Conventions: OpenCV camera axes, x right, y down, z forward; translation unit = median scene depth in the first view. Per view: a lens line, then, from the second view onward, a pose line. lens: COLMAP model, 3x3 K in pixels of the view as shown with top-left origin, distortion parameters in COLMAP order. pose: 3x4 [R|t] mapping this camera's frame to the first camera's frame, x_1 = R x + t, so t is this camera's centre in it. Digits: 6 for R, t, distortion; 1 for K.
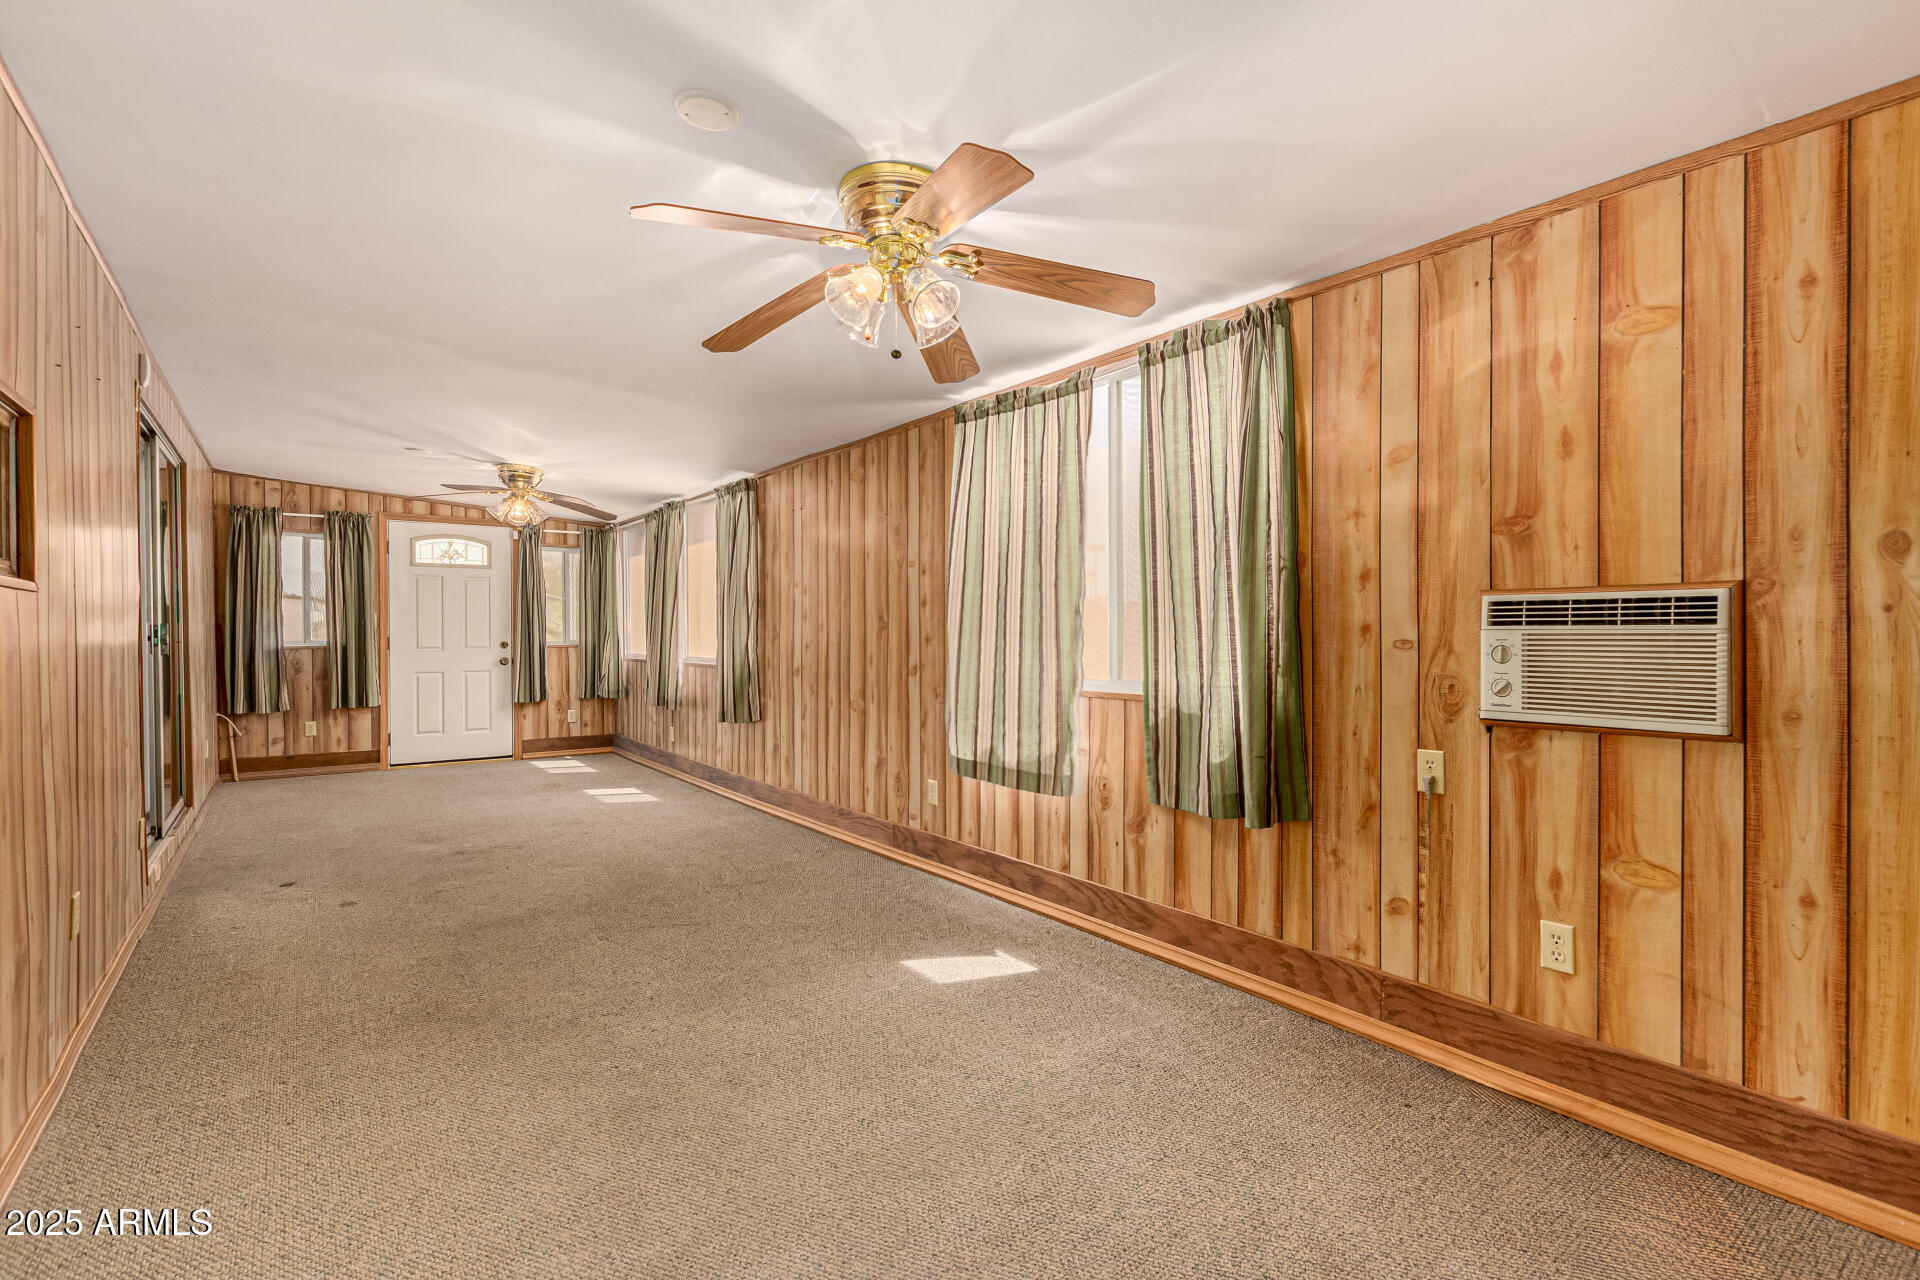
lens RADIAL K [[876.4, 0, 957.2], [0, 876.4, 633.9], [0, 0, 1]] dist [0.004376, -0.001312]
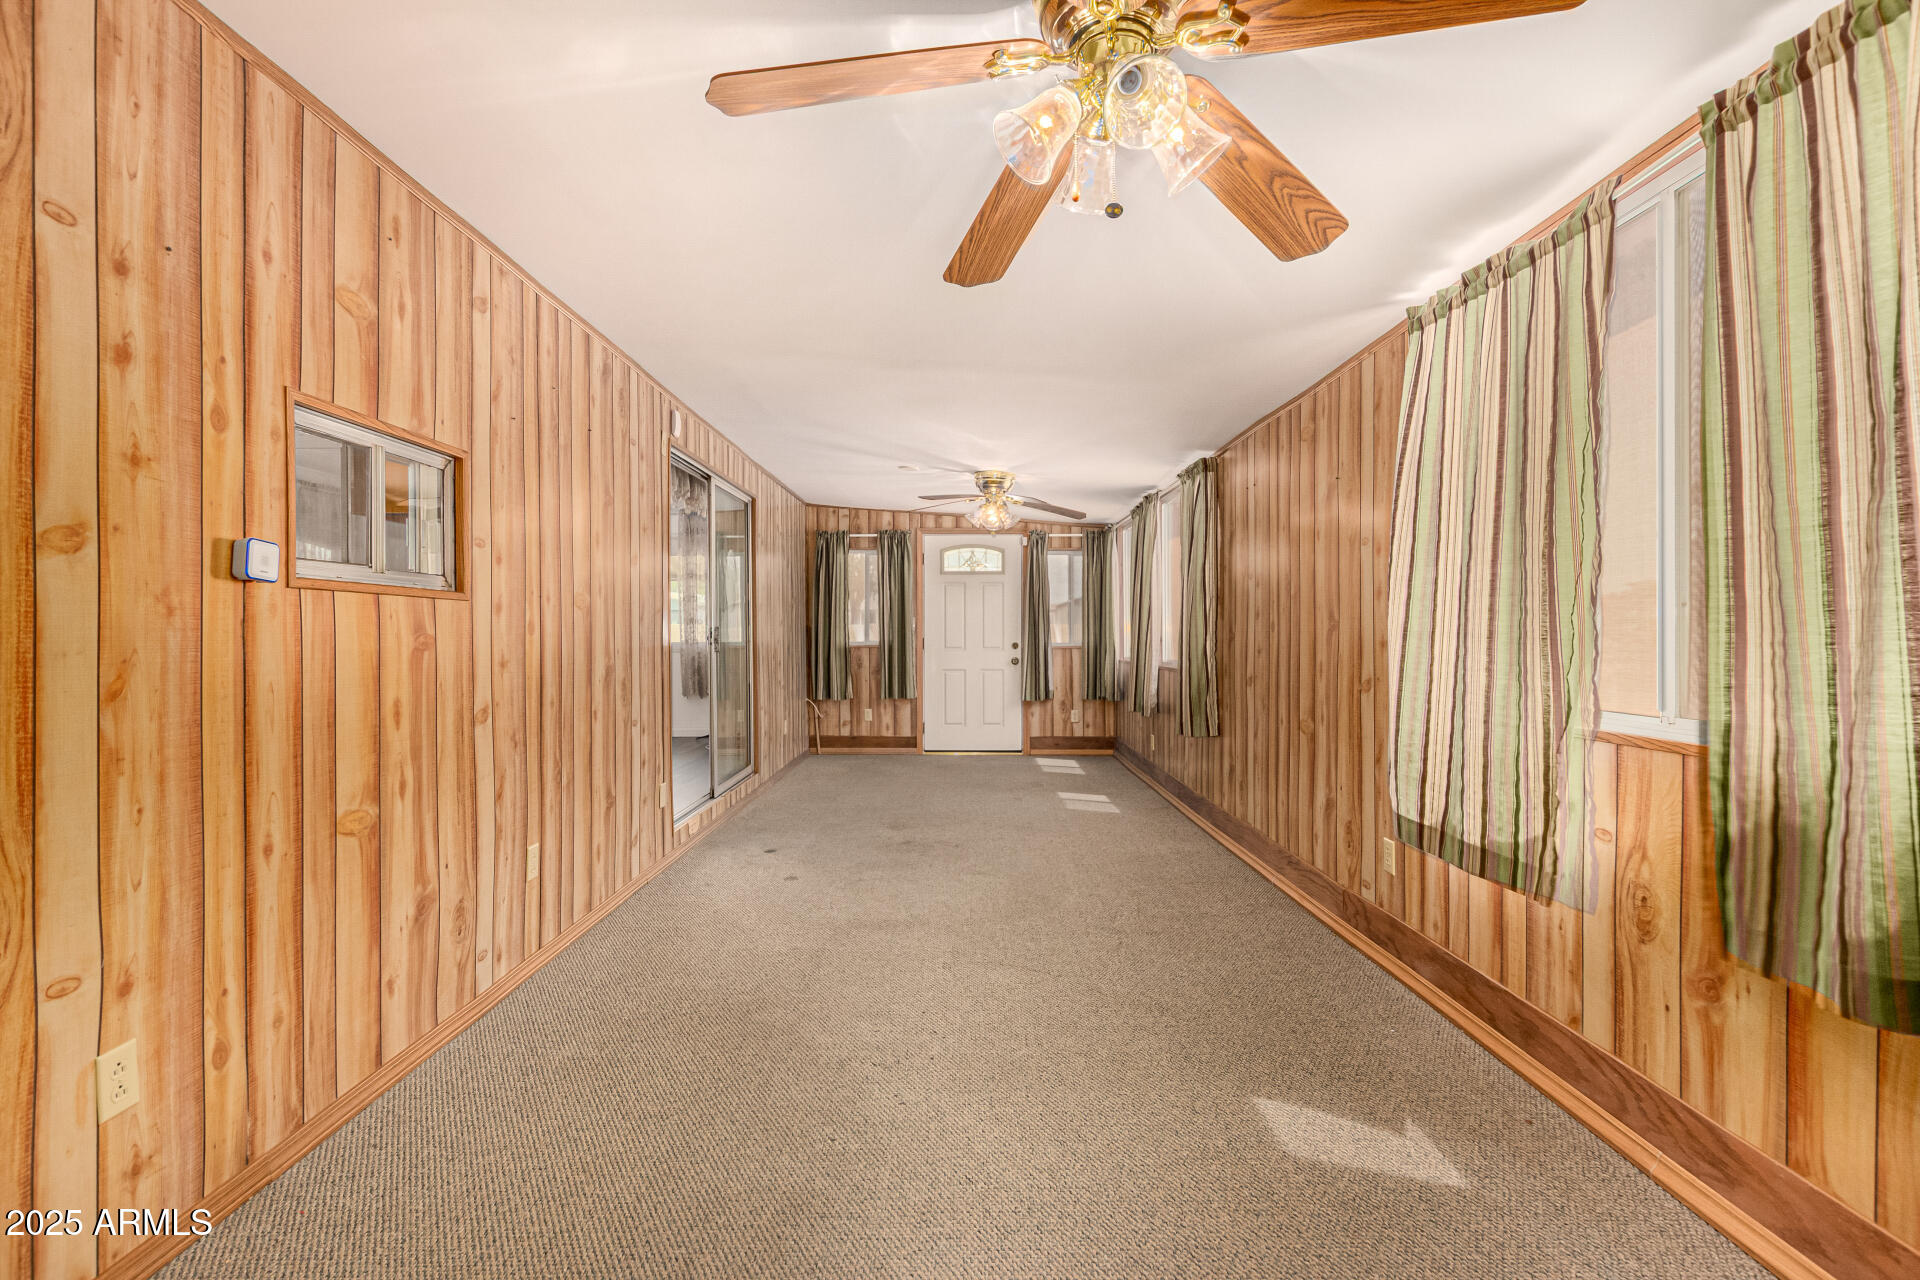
lens RADIAL K [[876.4, 0, 957.2], [0, 876.4, 633.9], [0, 0, 1]] dist [0.004376, -0.001312]
pose [[0.799089, 0.000699, -0.601212, 0.115901], [-0.002028, 0.999997, -0.001532, 0.000238], [0.601209, 0.002444, 0.799088, 0.201209]]
